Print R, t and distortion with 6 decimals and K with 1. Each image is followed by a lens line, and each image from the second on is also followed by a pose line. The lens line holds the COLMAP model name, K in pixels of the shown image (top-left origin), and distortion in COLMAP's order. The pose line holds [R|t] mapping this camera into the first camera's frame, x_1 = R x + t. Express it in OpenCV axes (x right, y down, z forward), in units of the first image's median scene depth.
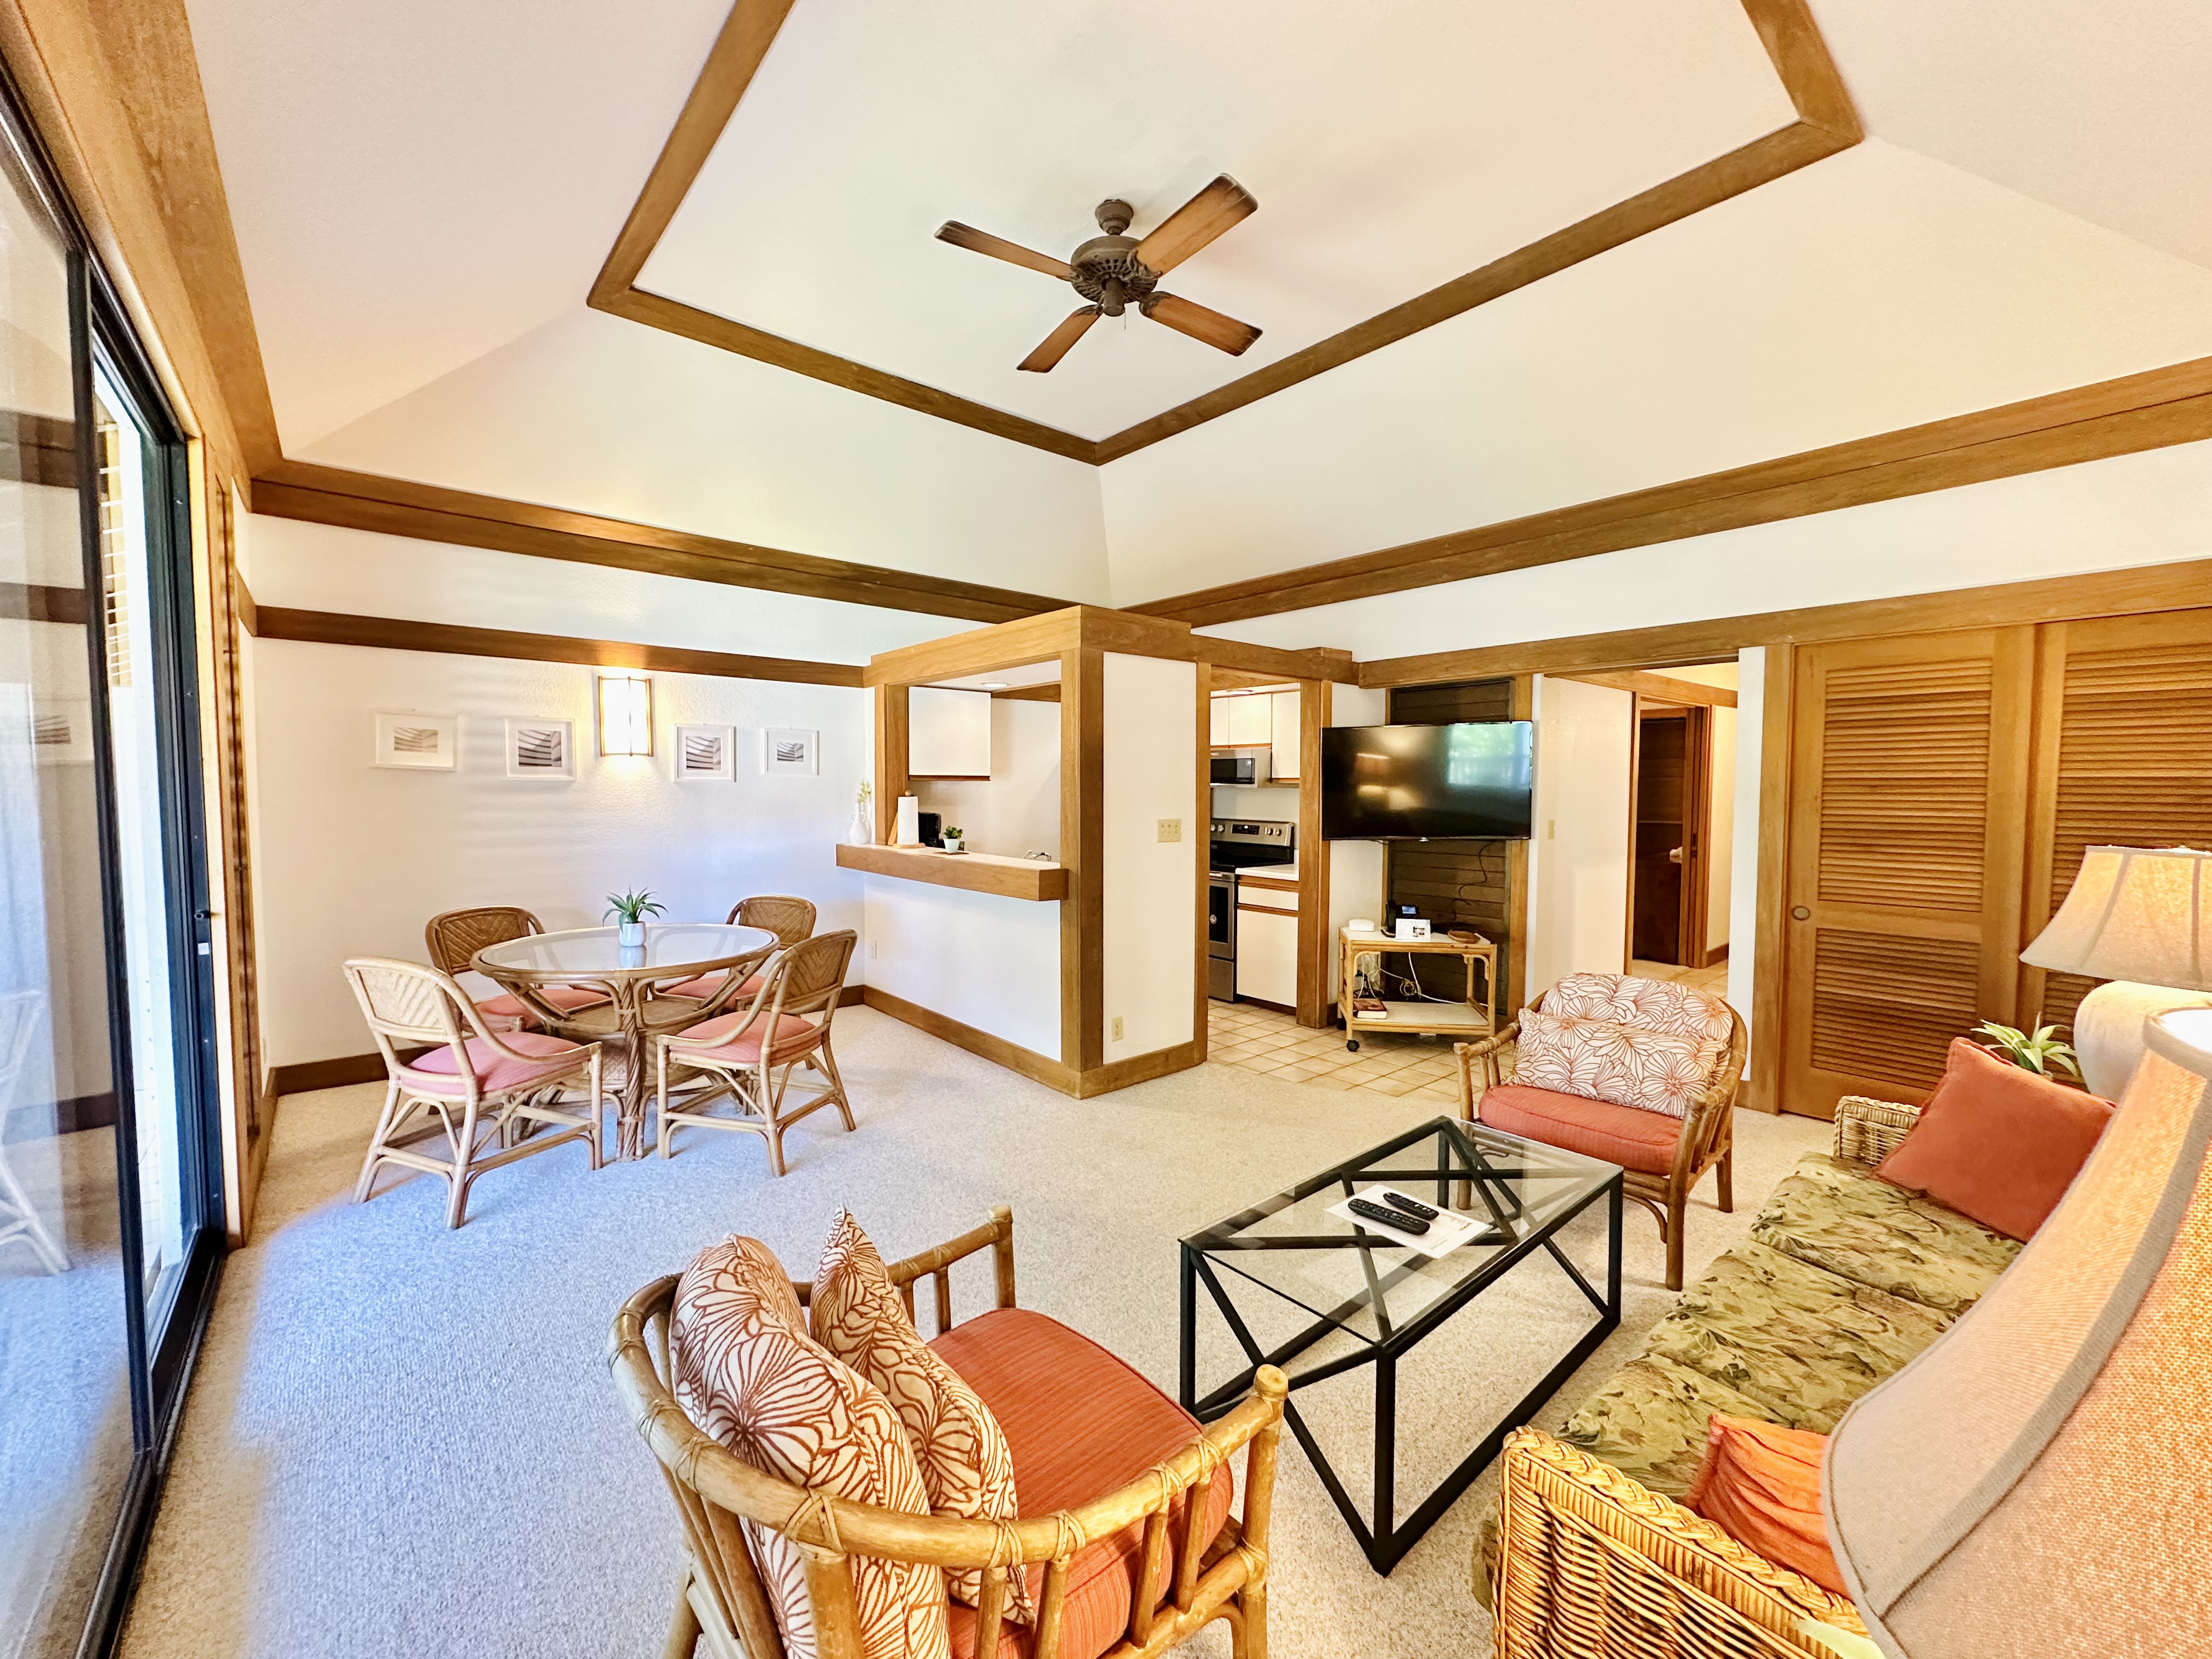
lens RADIAL K [[881.5, 0, 1106.0], [0, 881.5, 829.5], [0, 0, 1]] dist [-0.005840, 0.000470]
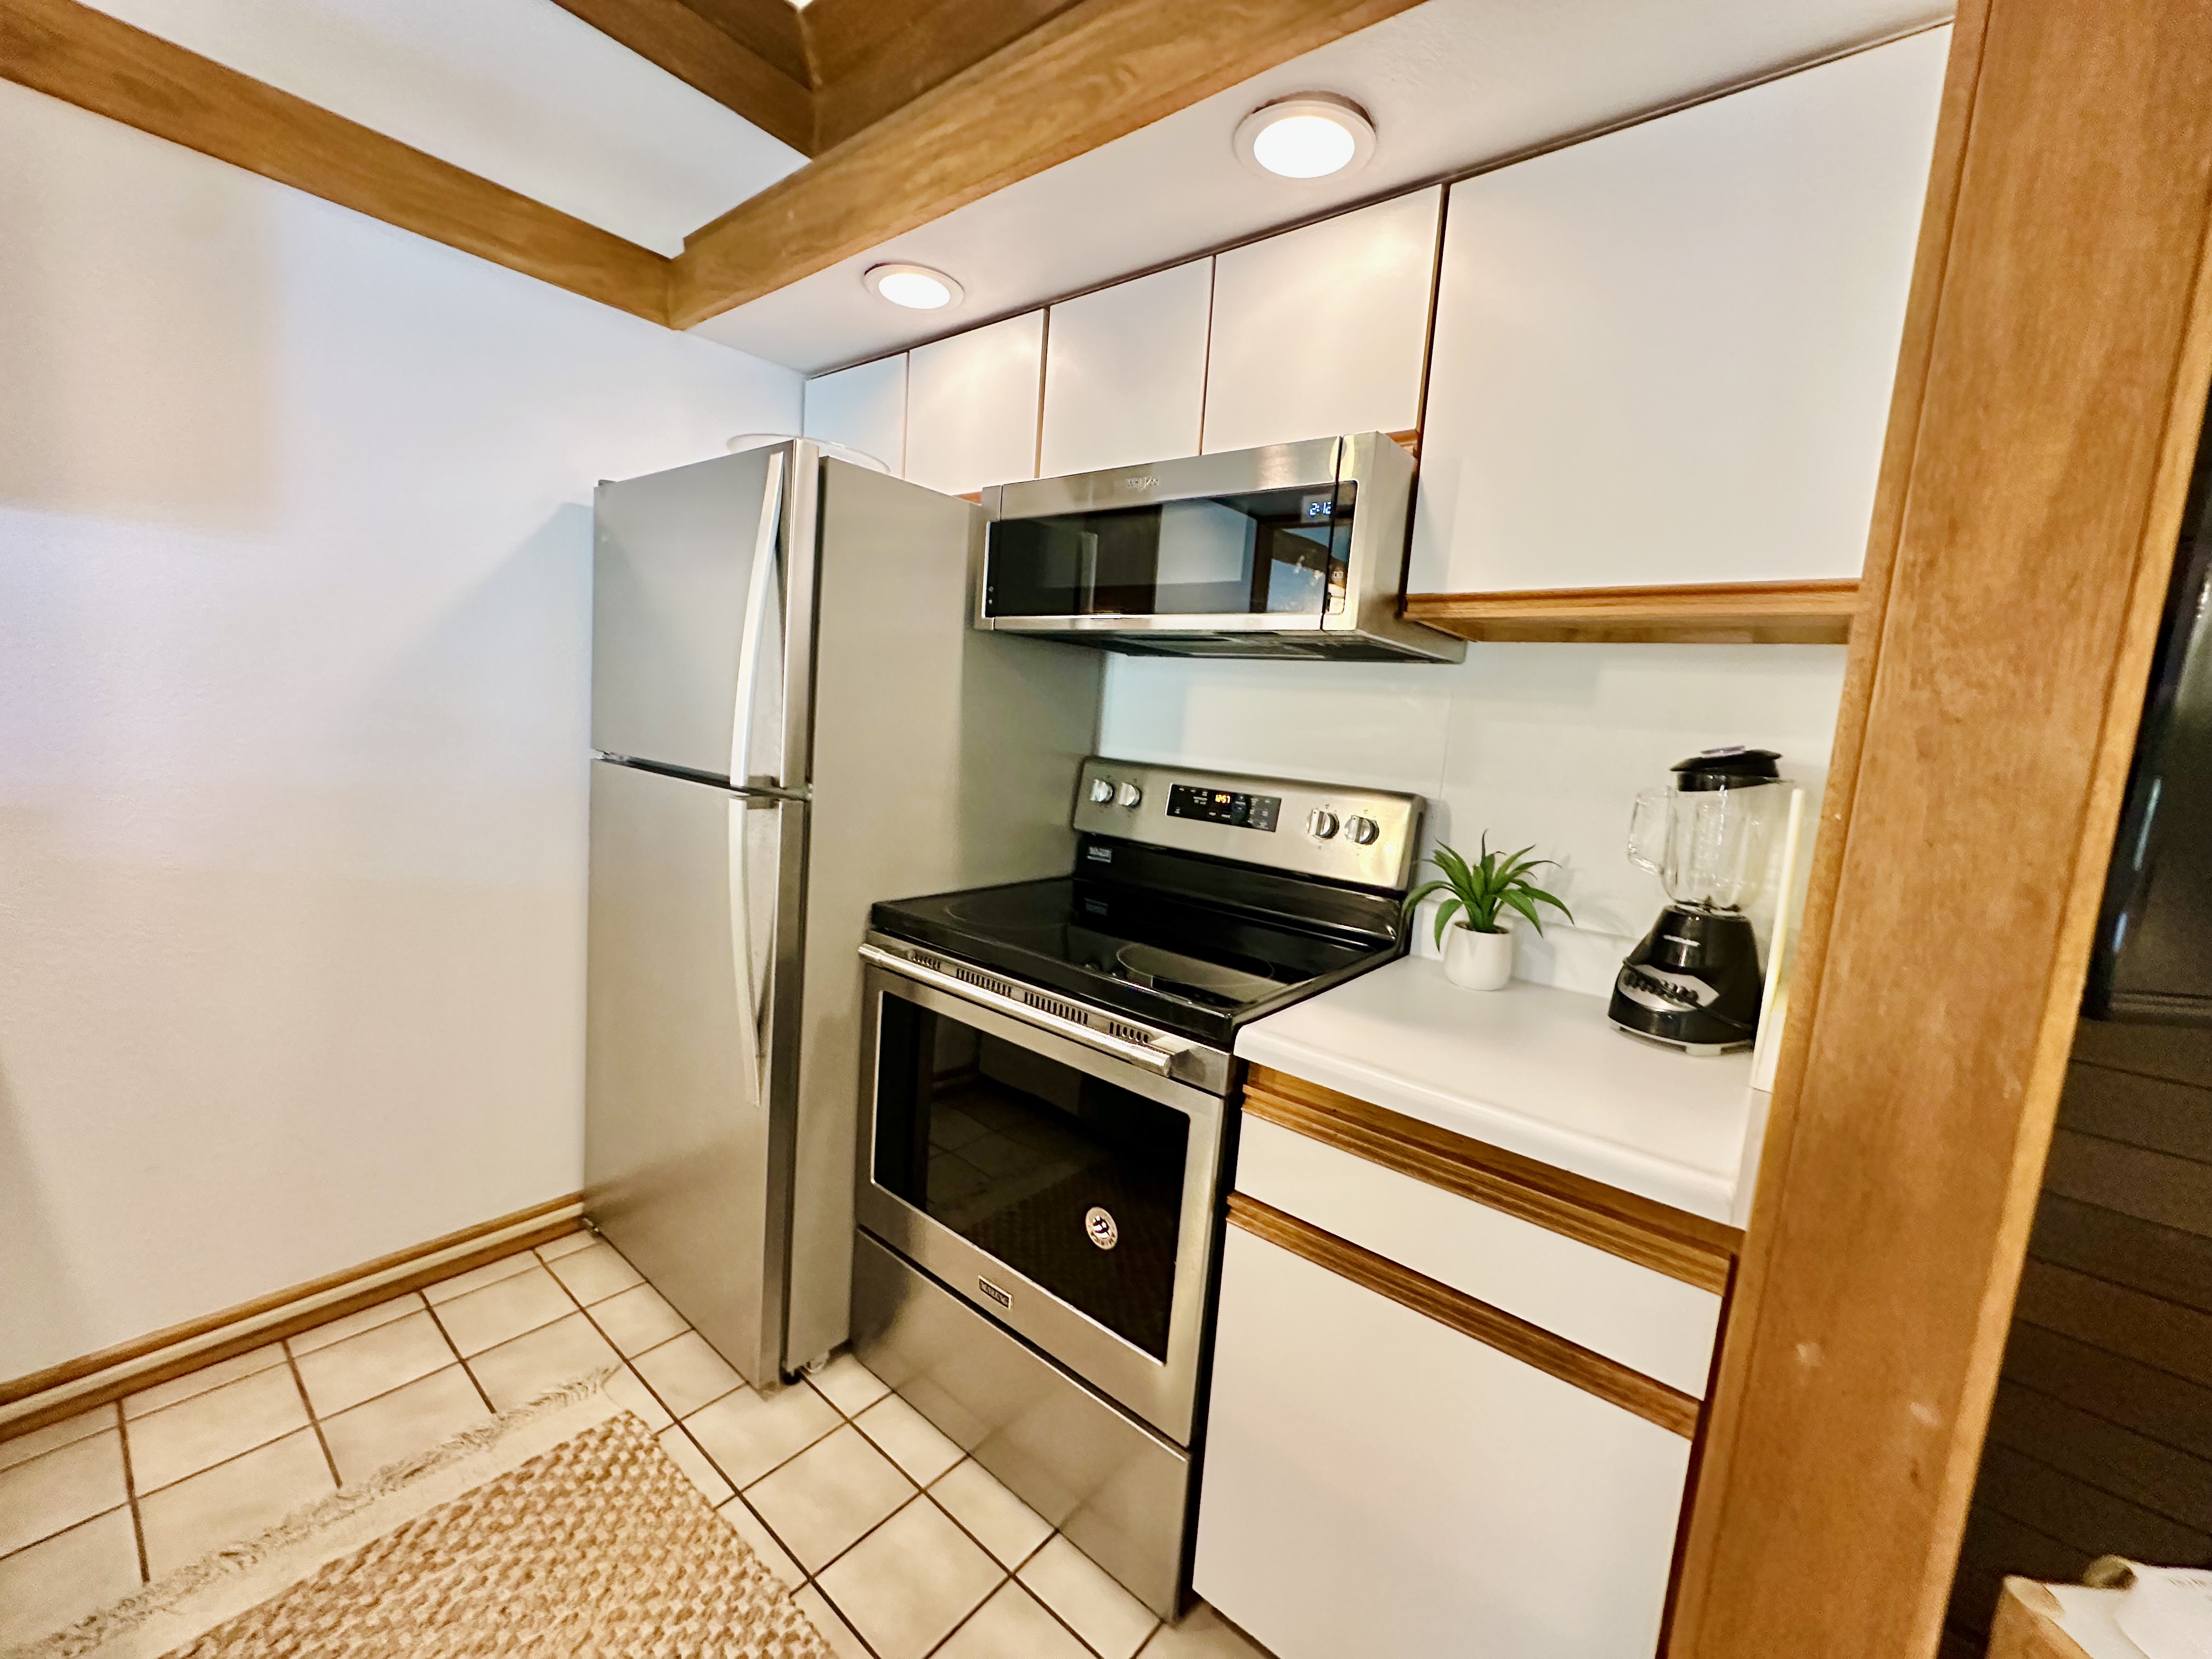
lens RADIAL K [[881.5, 0, 1106.0], [0, 881.5, 829.5], [0, 0, 1]] dist [-0.005840, 0.000470]
pose [[0.981280, 0.046952, 0.186773, 0.097633], [-0.061814, 0.995299, 0.074556, -0.015283], [-0.182395, -0.084705, 0.979570, 0.999826]]
